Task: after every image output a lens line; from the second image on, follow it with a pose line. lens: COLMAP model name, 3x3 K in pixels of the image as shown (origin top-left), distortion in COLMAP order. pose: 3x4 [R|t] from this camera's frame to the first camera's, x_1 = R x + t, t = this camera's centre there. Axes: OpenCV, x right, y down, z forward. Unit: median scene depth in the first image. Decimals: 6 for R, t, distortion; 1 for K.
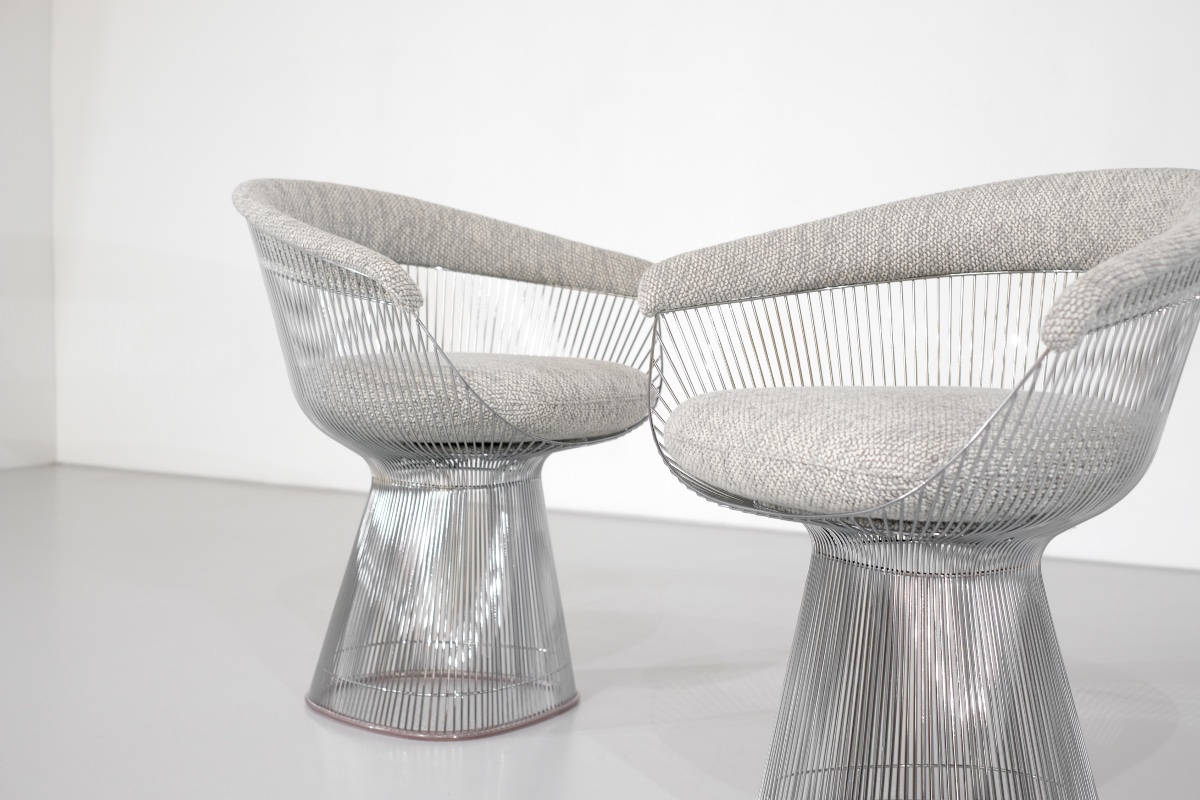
lens RADIAL K [[1909.4, 0, 600.4], [0, 1909.4, 395.2], [0, 0, 1]] dist [-0.054432, 0.000000]
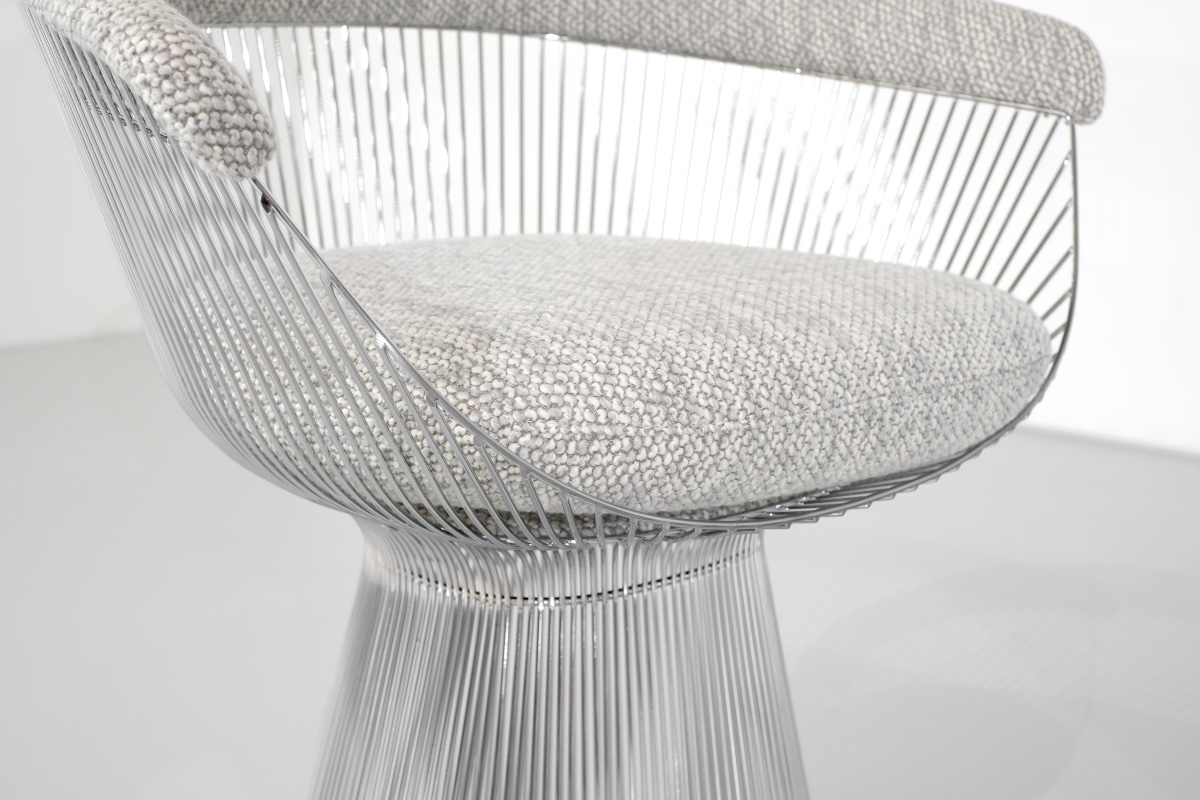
lens RADIAL K [[1909.4, 0, 603.9], [0, 1909.4, 404.1], [0, 0, 1]] dist [-0.054432, 0.000000]
pose [[0.968552, 0.032119, -0.246729, 0.037746], [-0.002049, 0.992629, 0.121176, -0.038626], [0.248803, -0.116860, 0.961479, 0.597430]]
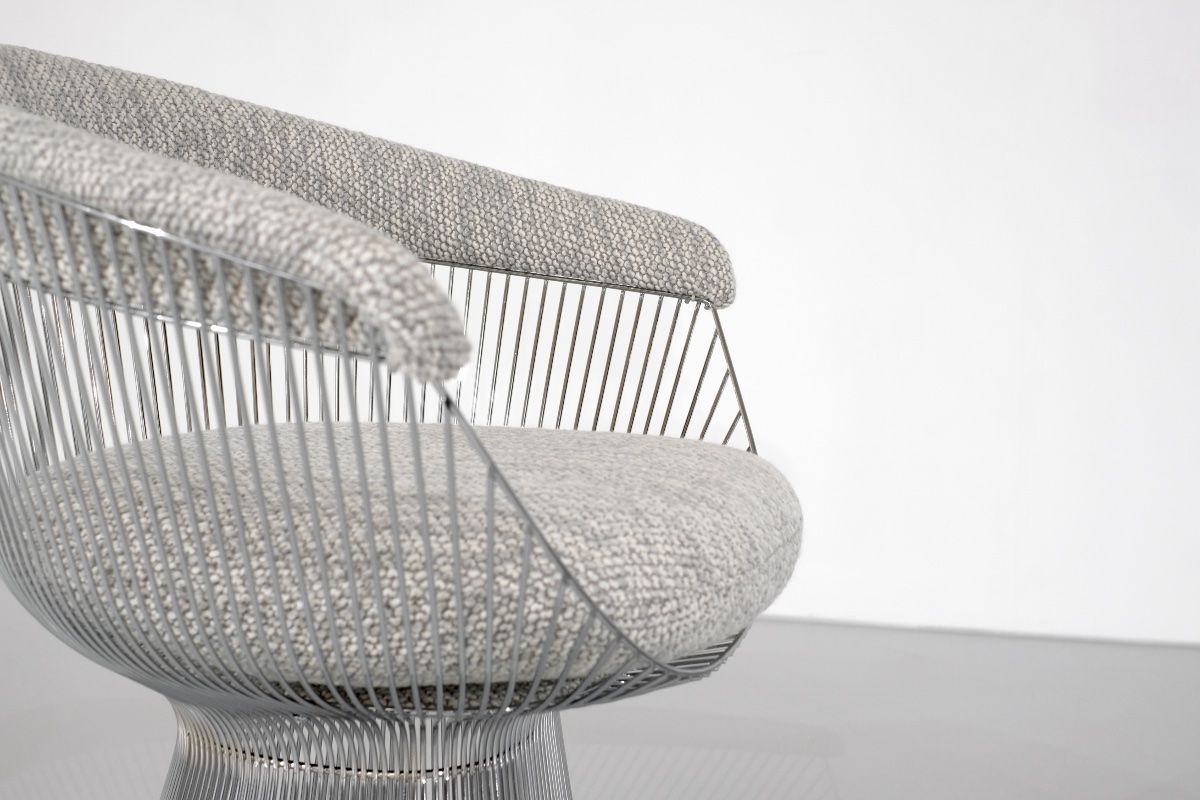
lens RADIAL K [[1909.4, 0, 594.7], [0, 1909.4, 397.2], [0, 0, 1]] dist [-0.054432, 0.000000]
pose [[0.964298, -0.031378, 0.262956, -0.139698], [0.023092, 0.999136, 0.034542, -0.044698], [-0.263812, -0.027237, 0.964189, 0.565895]]
